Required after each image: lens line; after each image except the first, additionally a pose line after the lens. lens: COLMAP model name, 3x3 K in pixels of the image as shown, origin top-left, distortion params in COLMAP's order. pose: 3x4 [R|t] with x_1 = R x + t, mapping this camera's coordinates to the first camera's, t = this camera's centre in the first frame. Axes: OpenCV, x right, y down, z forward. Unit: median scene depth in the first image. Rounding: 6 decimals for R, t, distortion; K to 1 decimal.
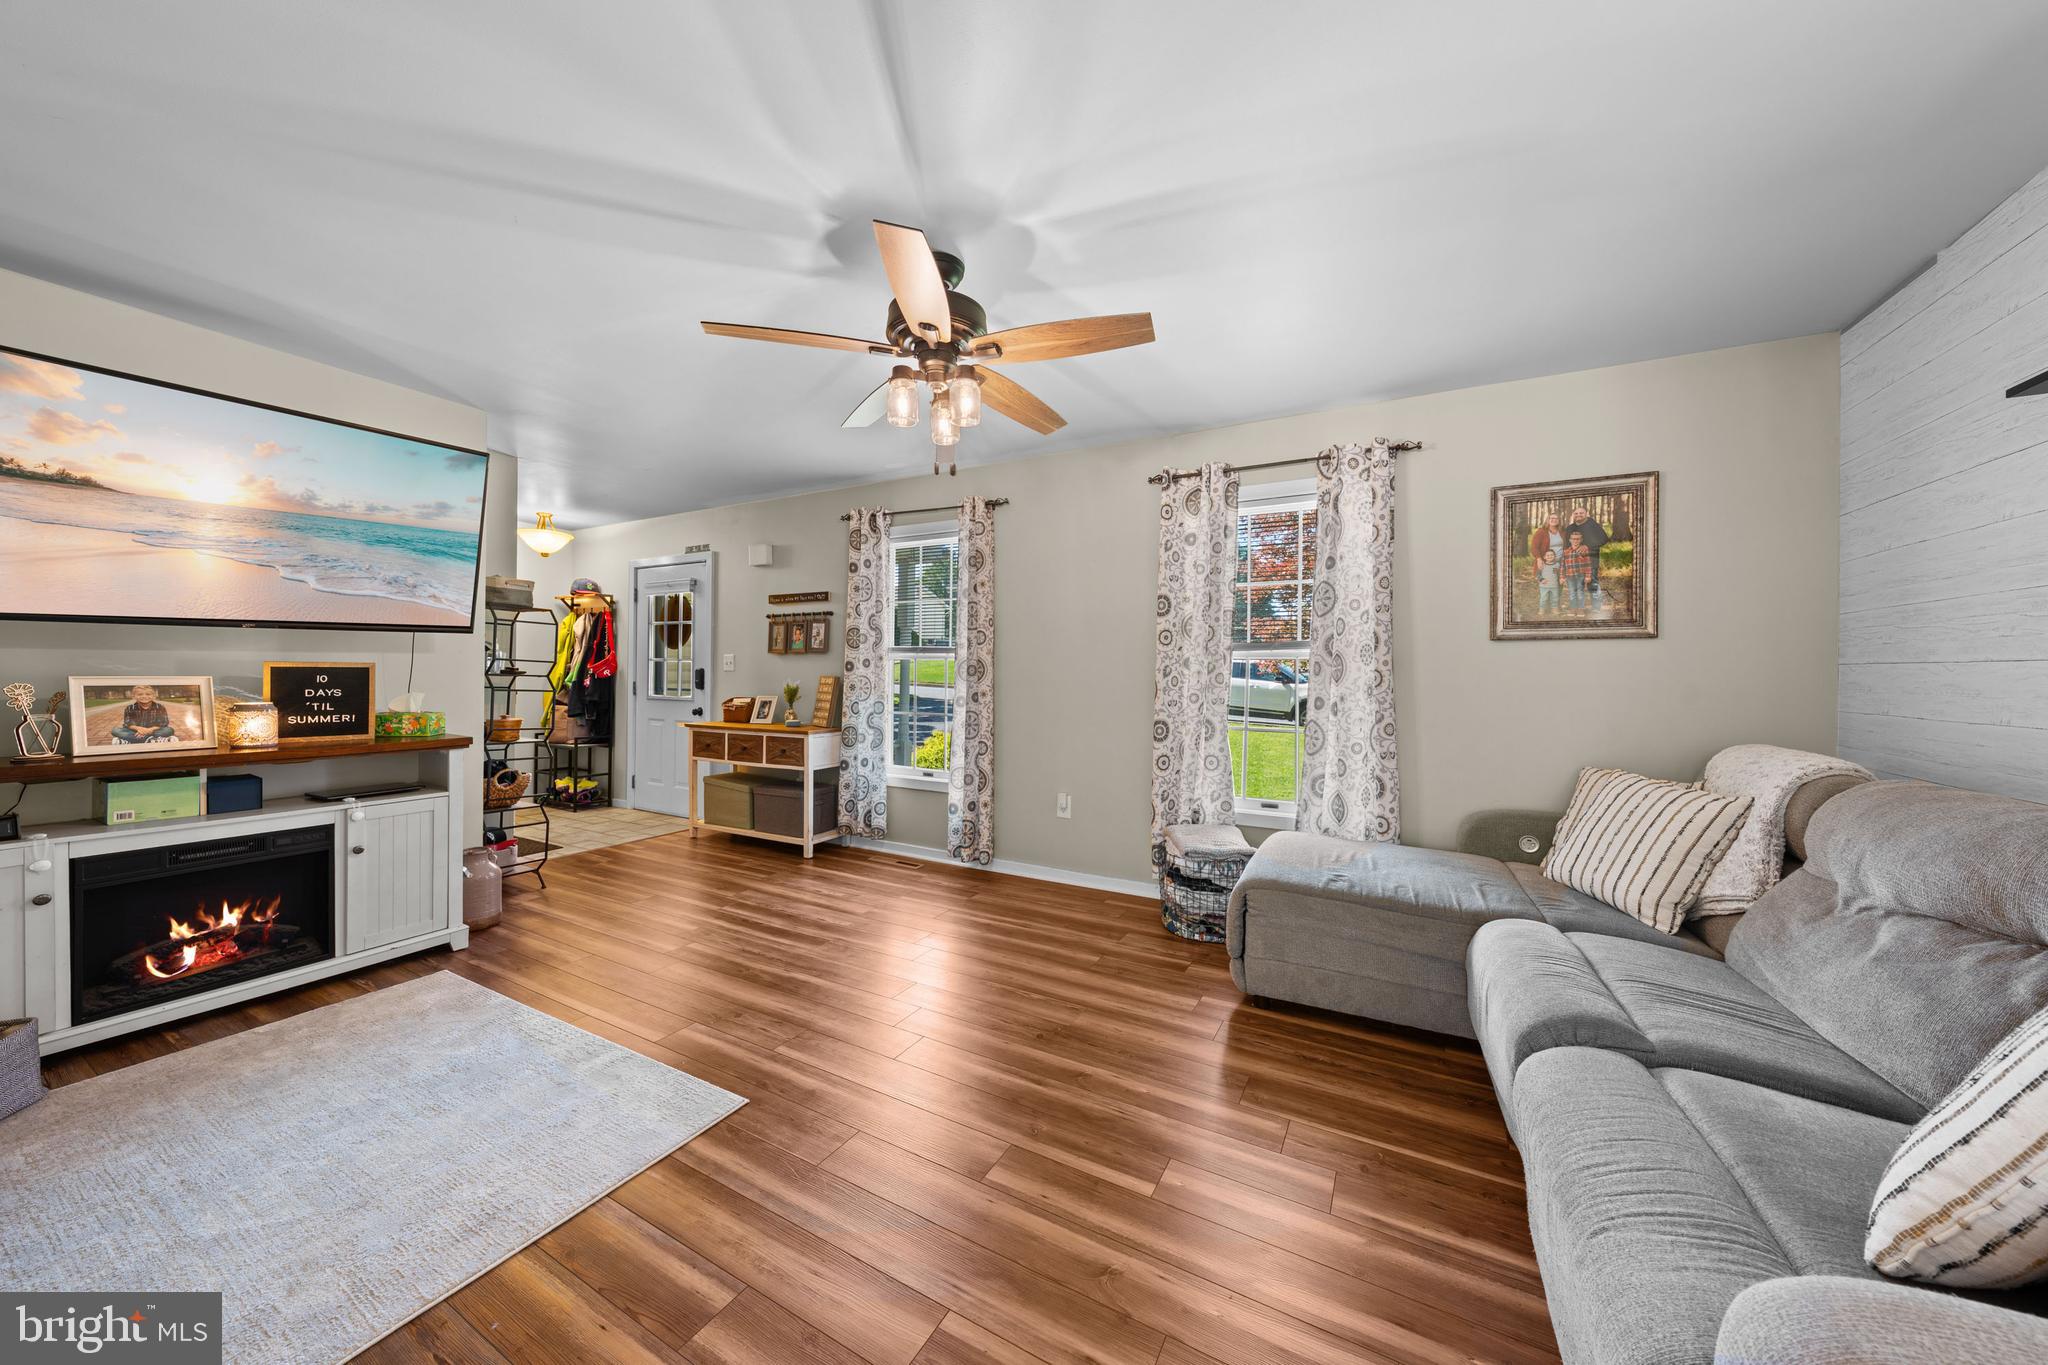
lens RADIAL K [[698.0, 0, 1036.0], [0, 698.0, 673.4], [0, 0, 1]] dist [-0.000234, 0.000079]
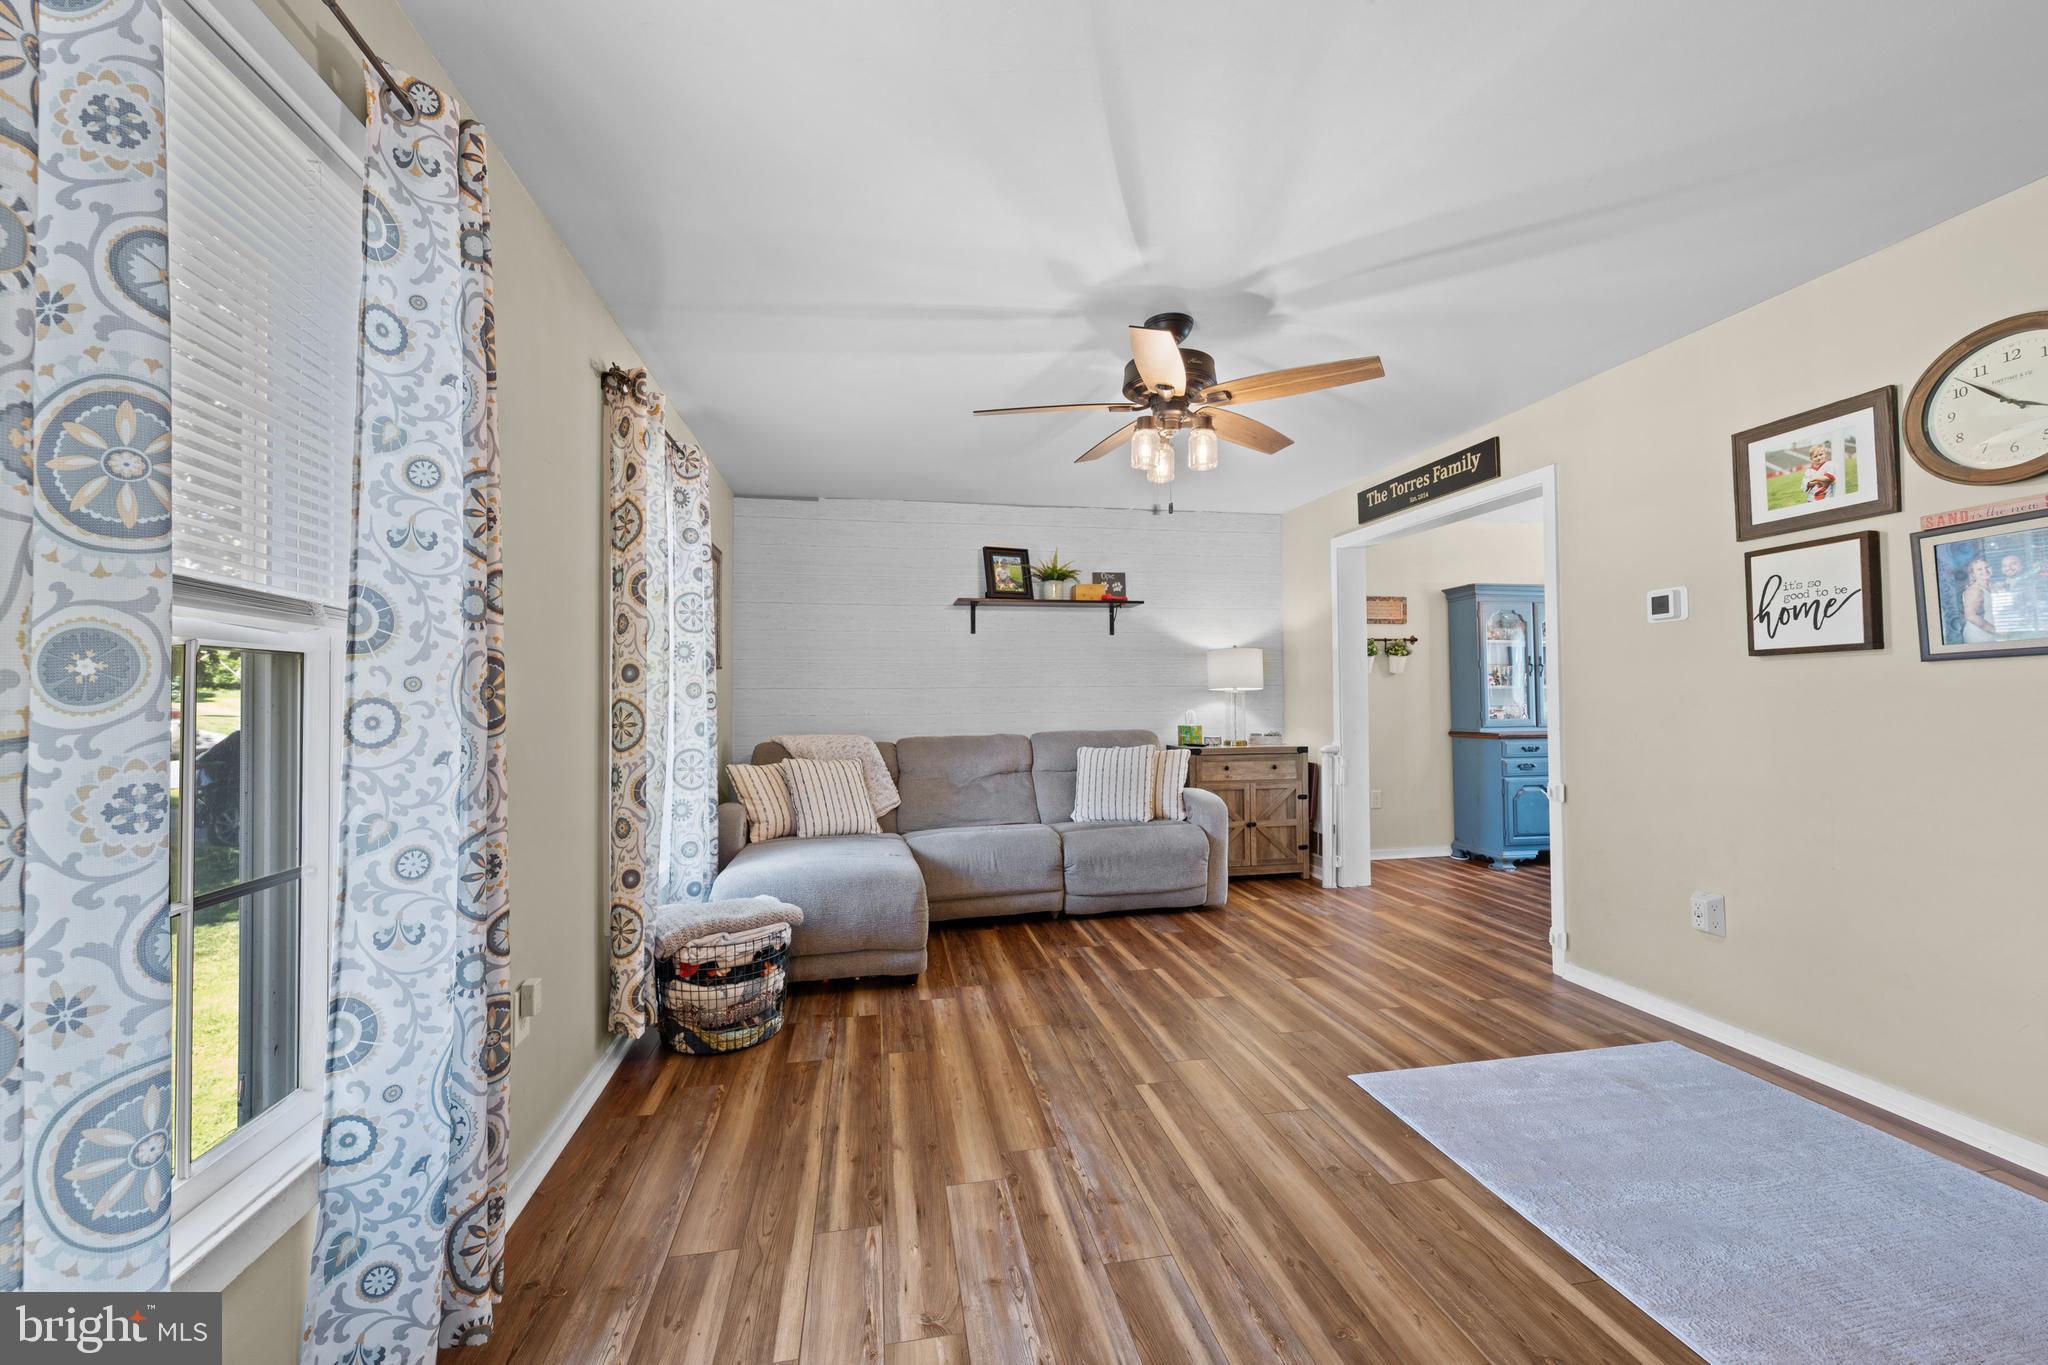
lens RADIAL K [[821.2, 0, 1024.0], [0, 821.2, 682.5], [0, 0, 1]] dist [0.000216, 0.000004]
pose [[-0.629942, 0.014804, 0.776501, -0.887156], [0.004923, 0.999874, -0.015069, 0.002459], [-0.776627, -0.005670, -0.629936, 1.780652]]
